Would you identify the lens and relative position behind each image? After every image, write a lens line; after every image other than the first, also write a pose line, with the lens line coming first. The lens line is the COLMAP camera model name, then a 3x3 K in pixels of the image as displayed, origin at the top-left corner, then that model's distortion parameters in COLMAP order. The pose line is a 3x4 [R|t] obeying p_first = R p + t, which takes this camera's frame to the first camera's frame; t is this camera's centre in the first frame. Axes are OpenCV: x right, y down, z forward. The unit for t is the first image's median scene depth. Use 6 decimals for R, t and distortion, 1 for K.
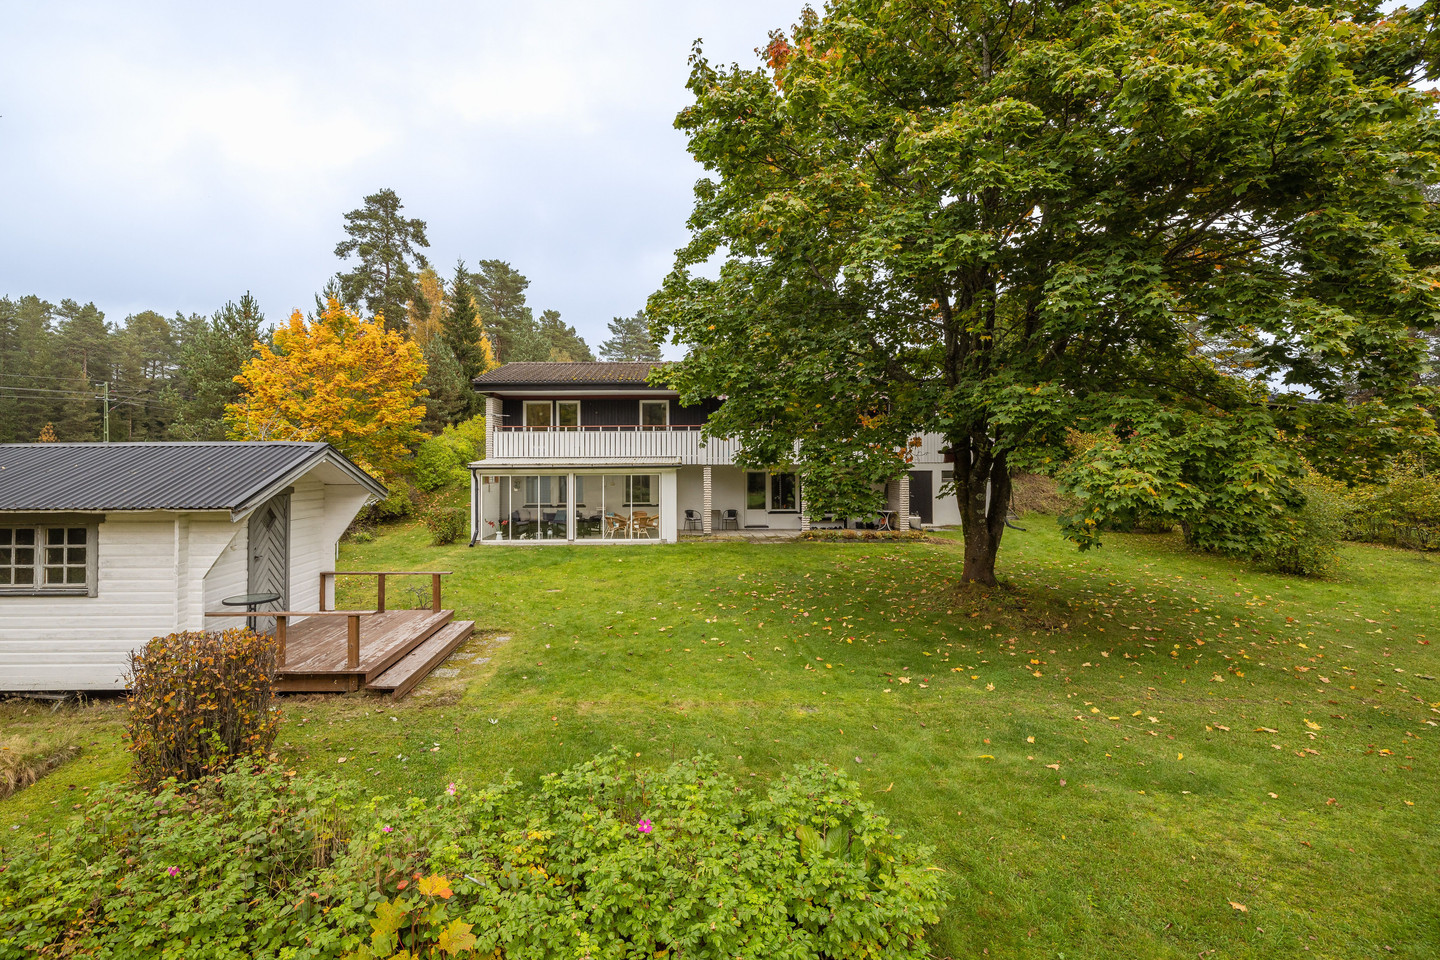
lens RADIAL K [[674.2, 0, 683.1], [0, 674.2, 436.3], [0, 0, 1]] dist [-0.001289, -0.000479]
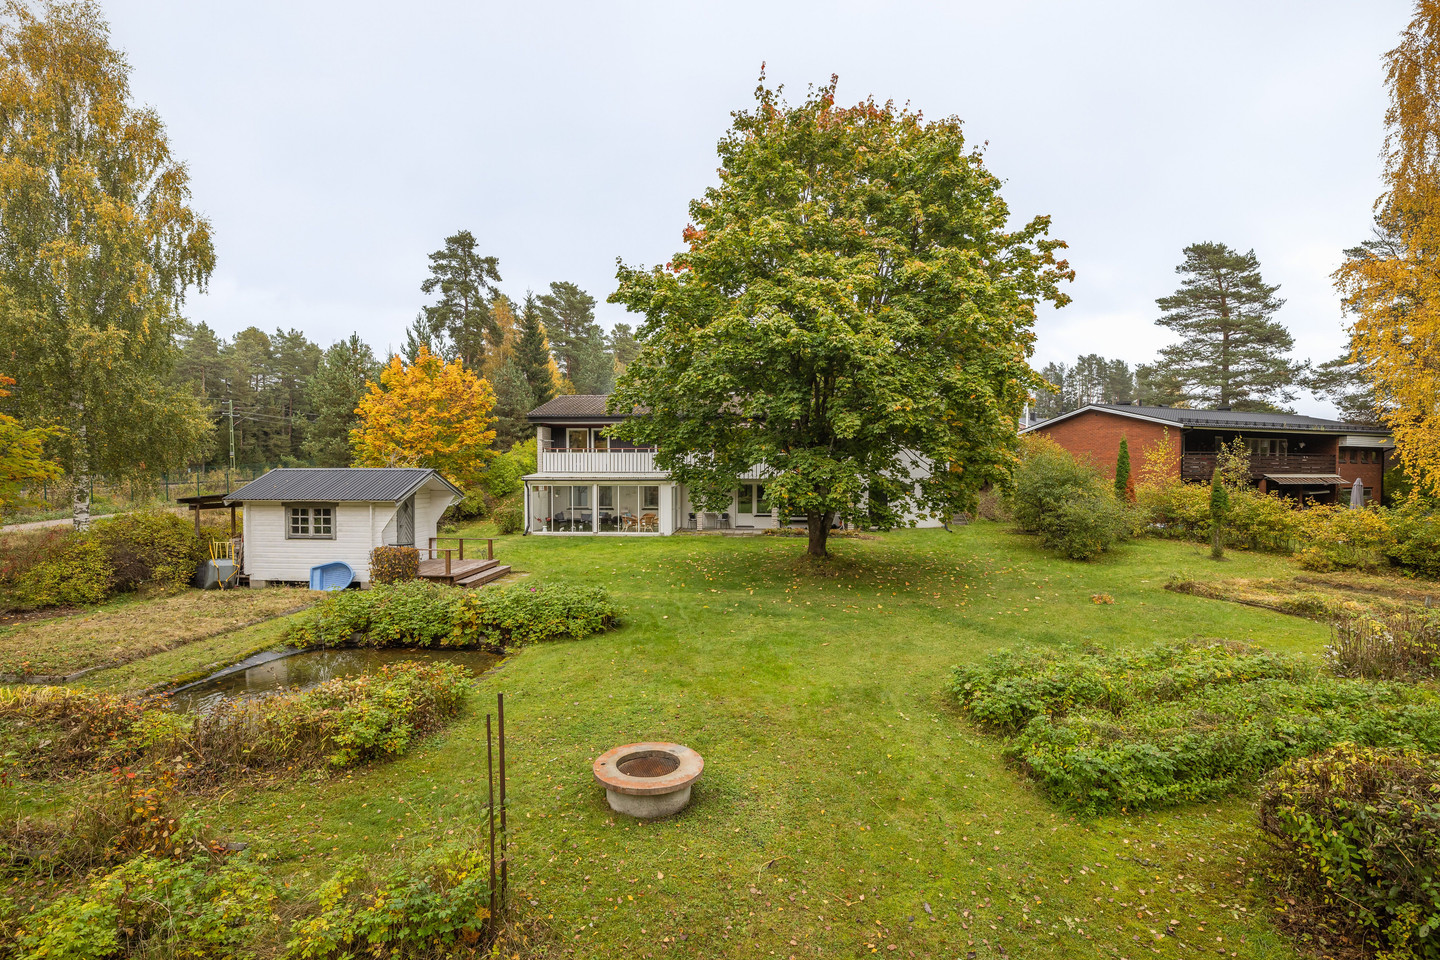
lens RADIAL K [[743.4, 0, 719.5], [0, 743.4, 486.2], [0, 0, 1]] dist [-0.003359, 0.000643]
pose [[0.995792, 0.009696, -0.091122, 0.176487], [-0.004302, 0.998236, 0.059210, -0.025438], [0.091536, -0.058569, 0.994078, -0.379985]]
